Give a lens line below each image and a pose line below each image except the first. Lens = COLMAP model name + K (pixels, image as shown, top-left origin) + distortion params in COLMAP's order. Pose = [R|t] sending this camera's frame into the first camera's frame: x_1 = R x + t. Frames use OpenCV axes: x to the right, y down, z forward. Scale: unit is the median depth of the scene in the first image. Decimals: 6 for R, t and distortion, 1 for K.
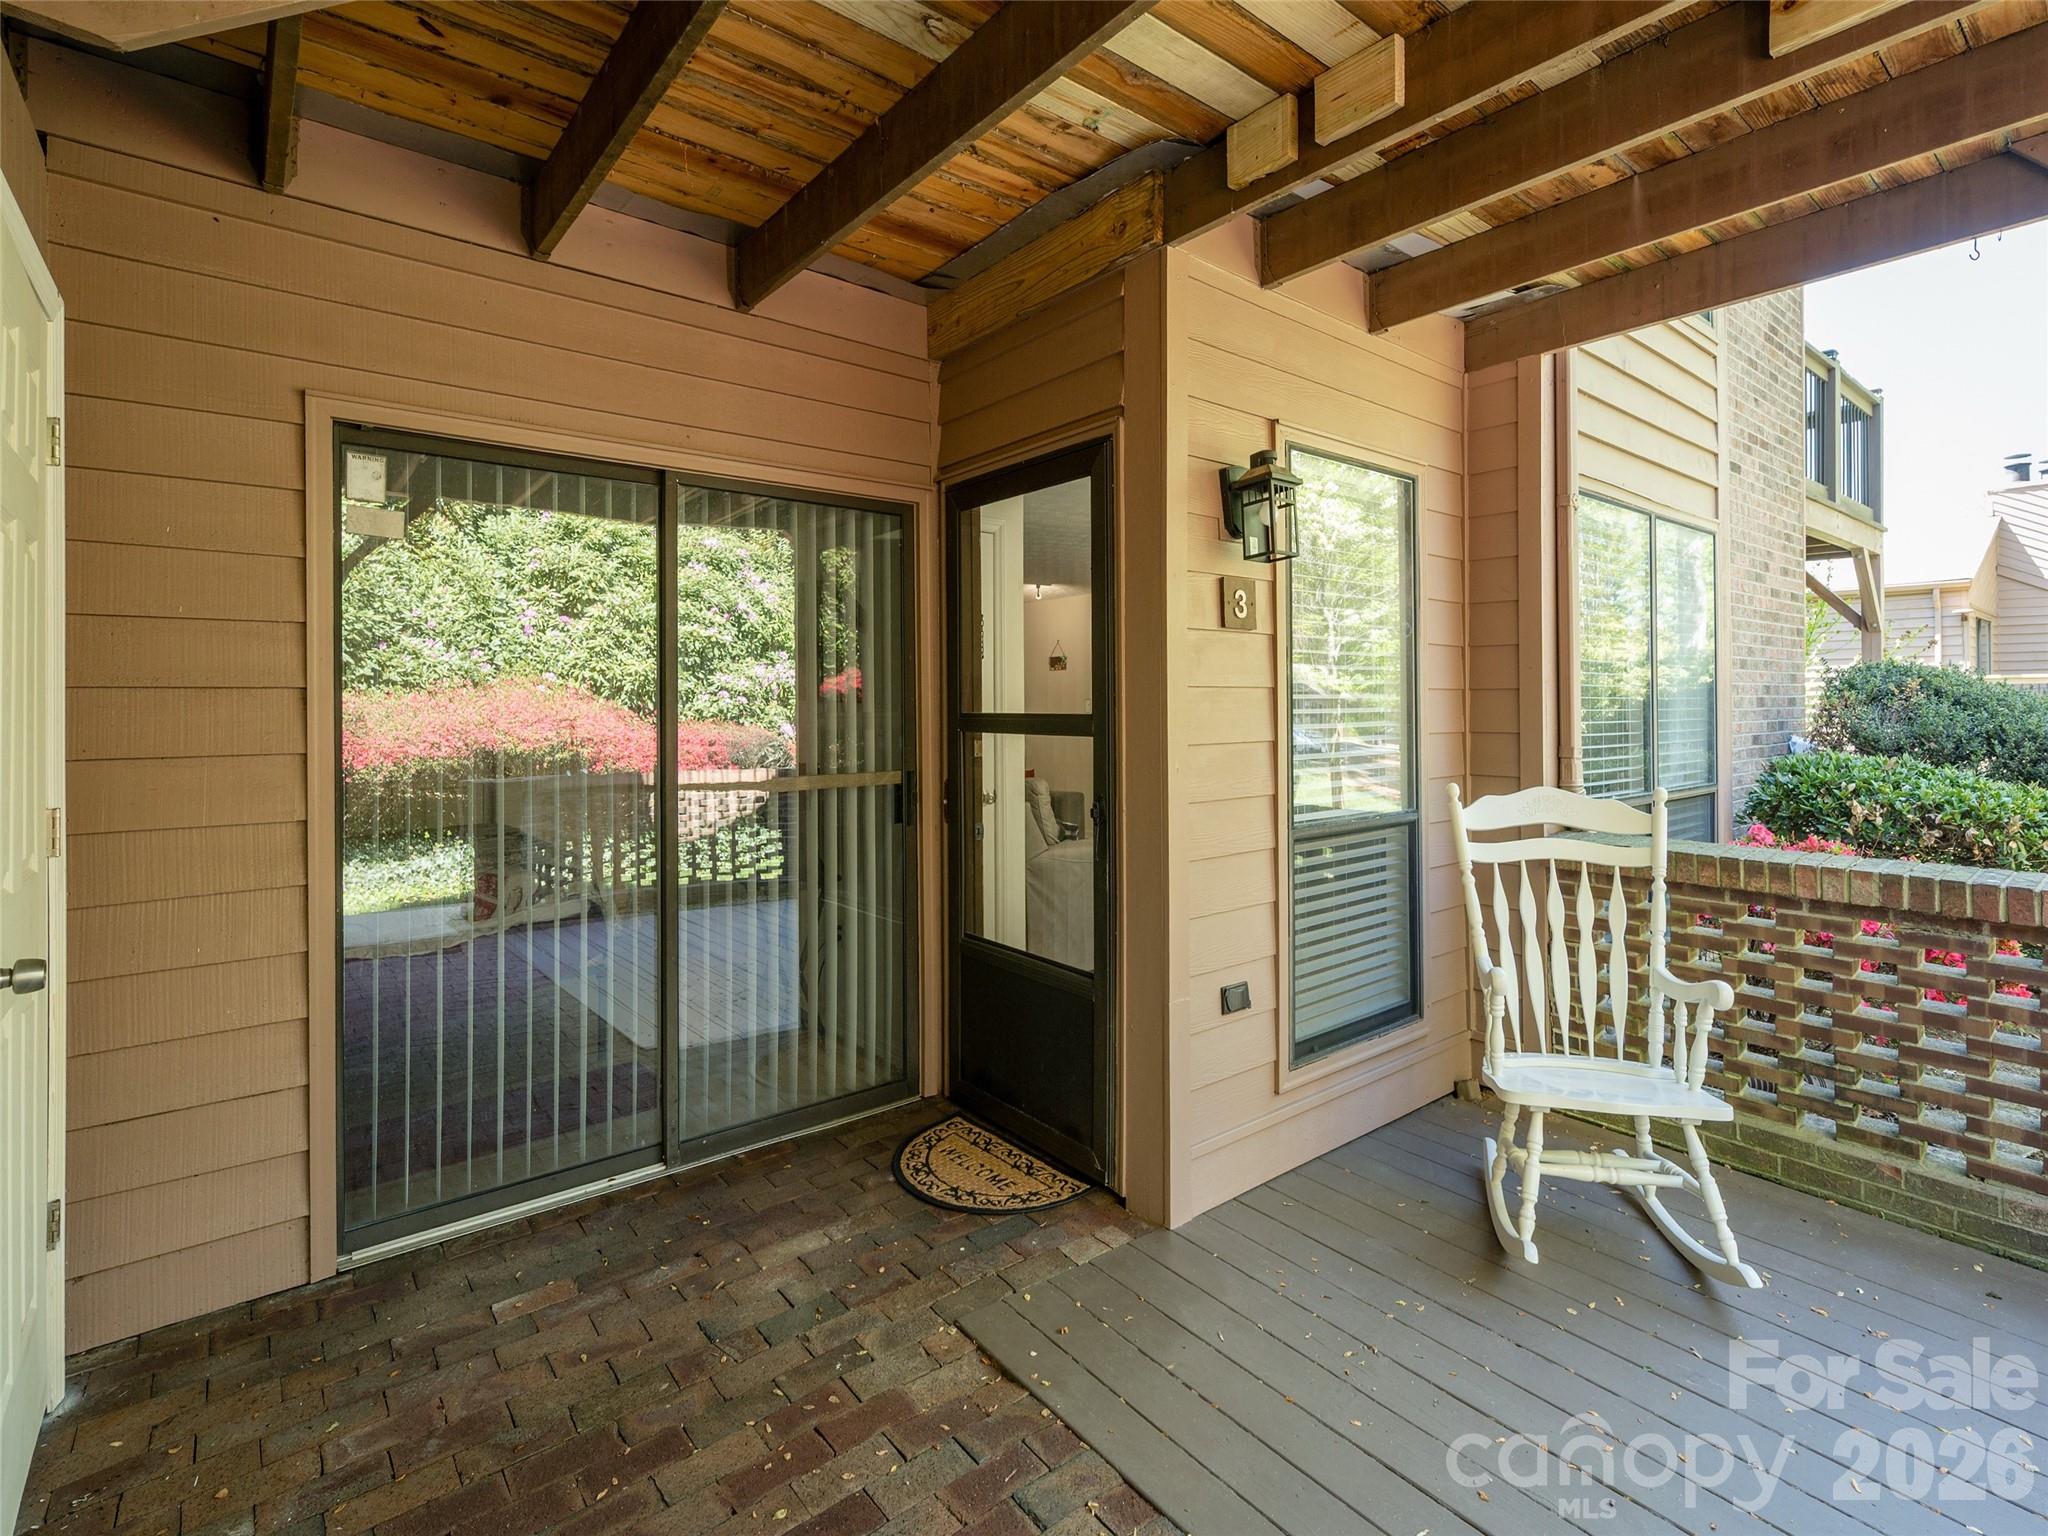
lens RADIAL K [[965.6, 0, 995.3], [0, 965.6, 693.5], [0, 0, 1]] dist [0.013083, 0.000146]
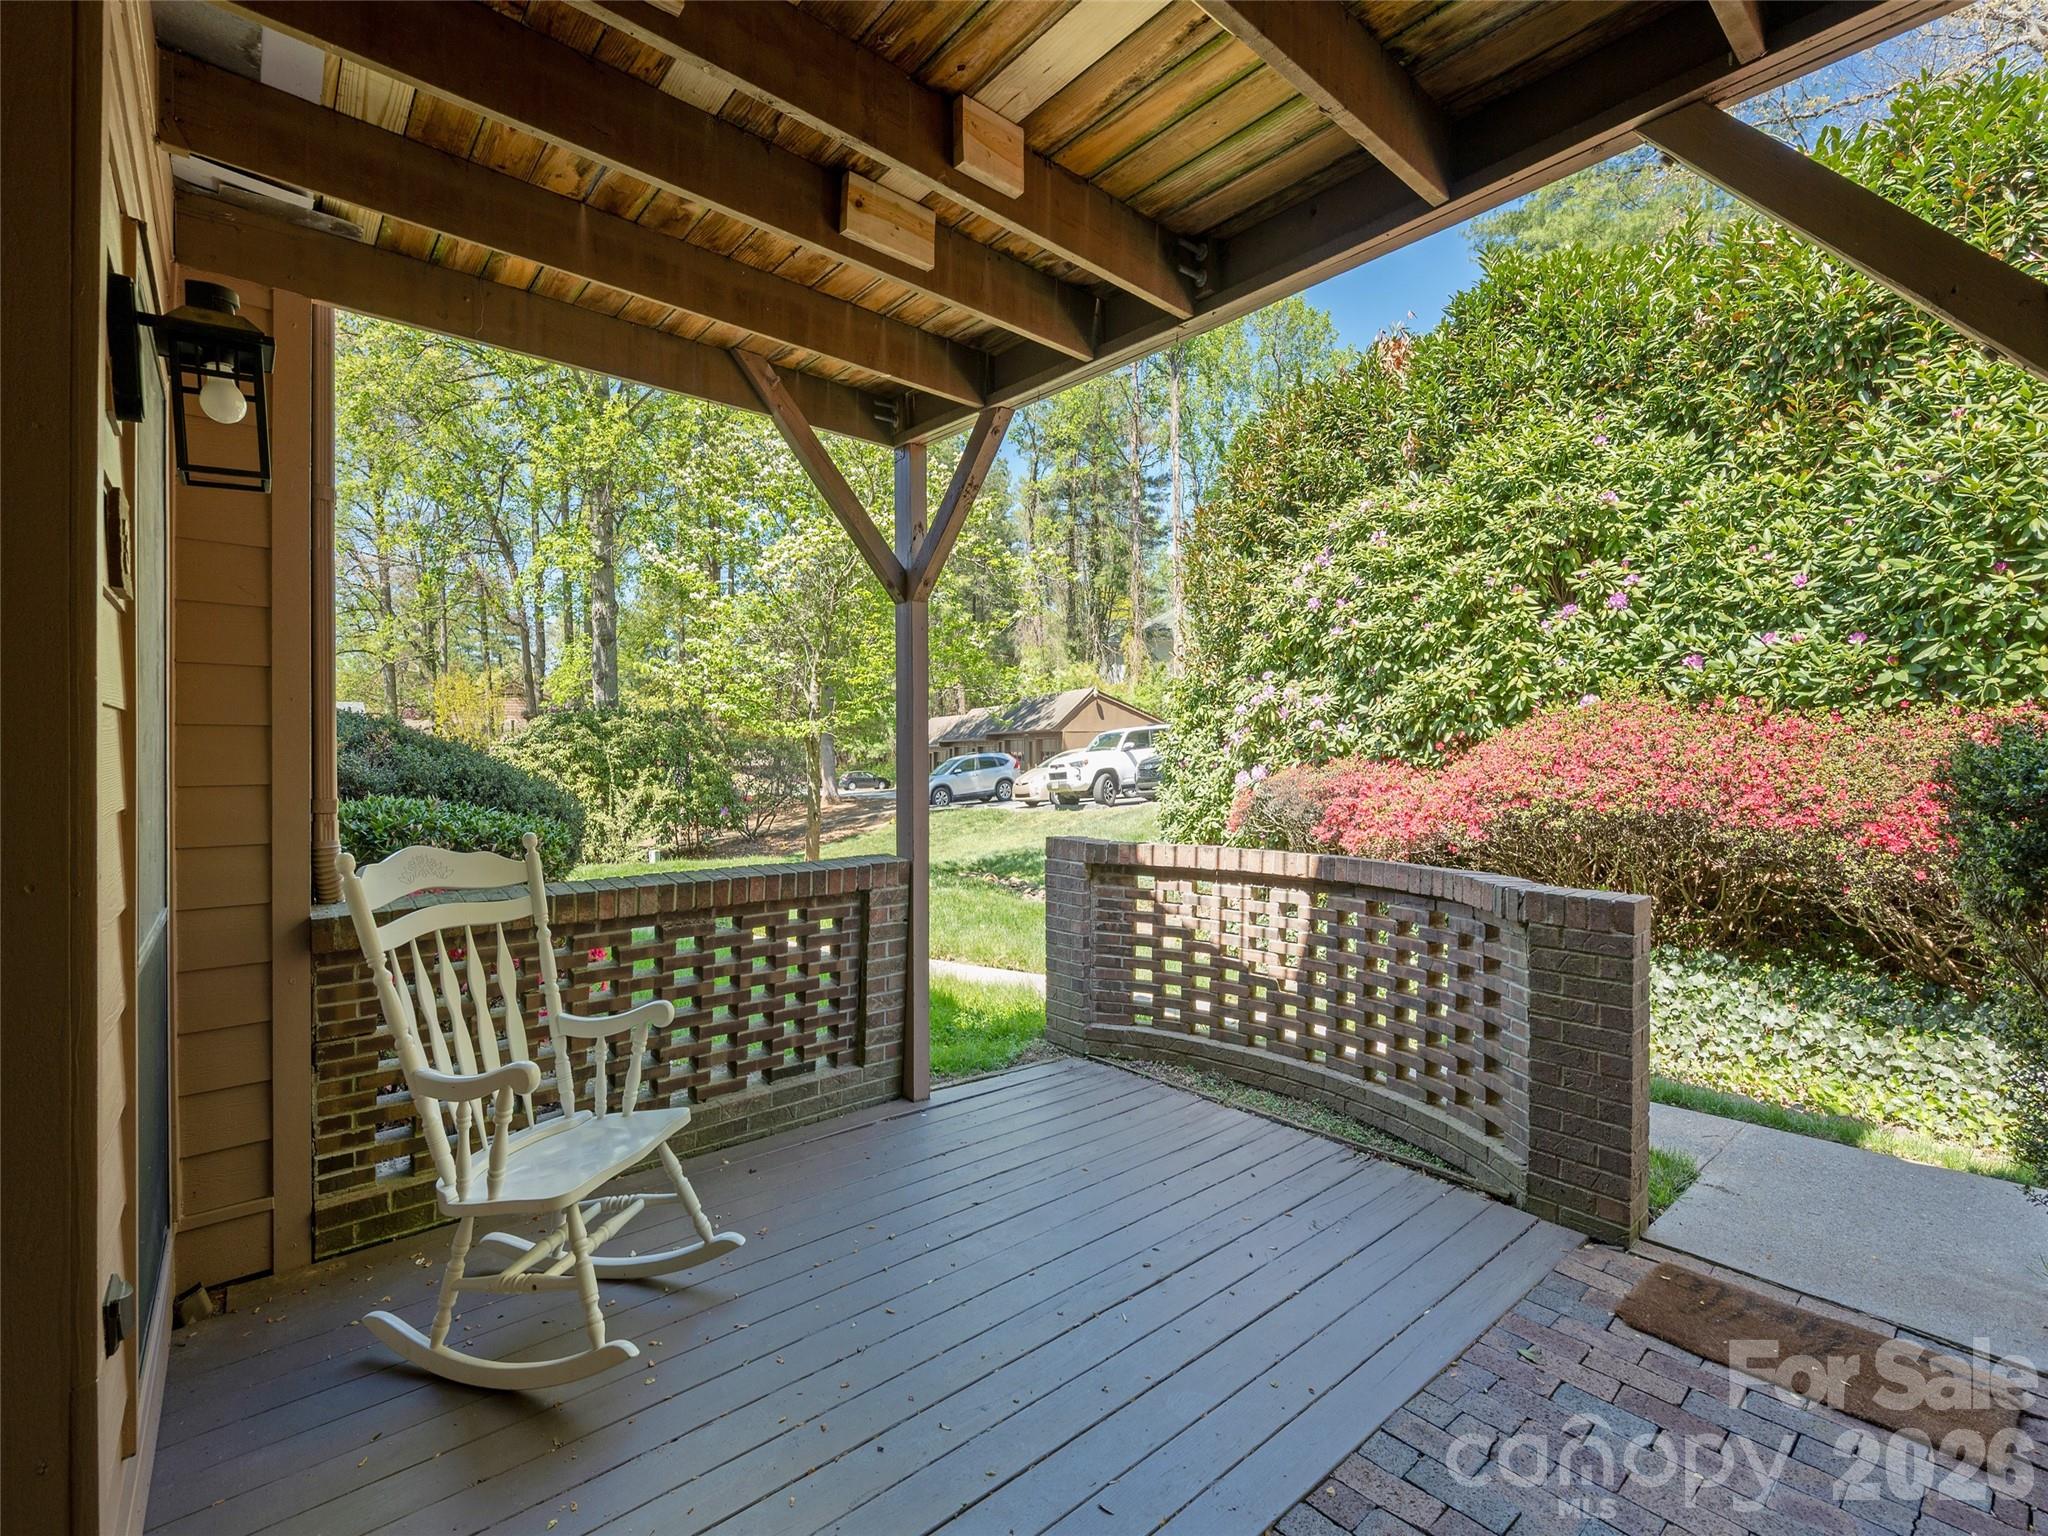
lens RADIAL K [[963.8, 0, 1022.9], [0, 963.8, 767.7], [0, 0, 1]] dist [0.001663, 0.000130]
pose [[-0.020011, -0.017354, 0.999649, -0.289567], [-0.010626, 0.999797, 0.017144, 0.010443], [-0.999743, -0.010279, -0.020191, 0.537119]]
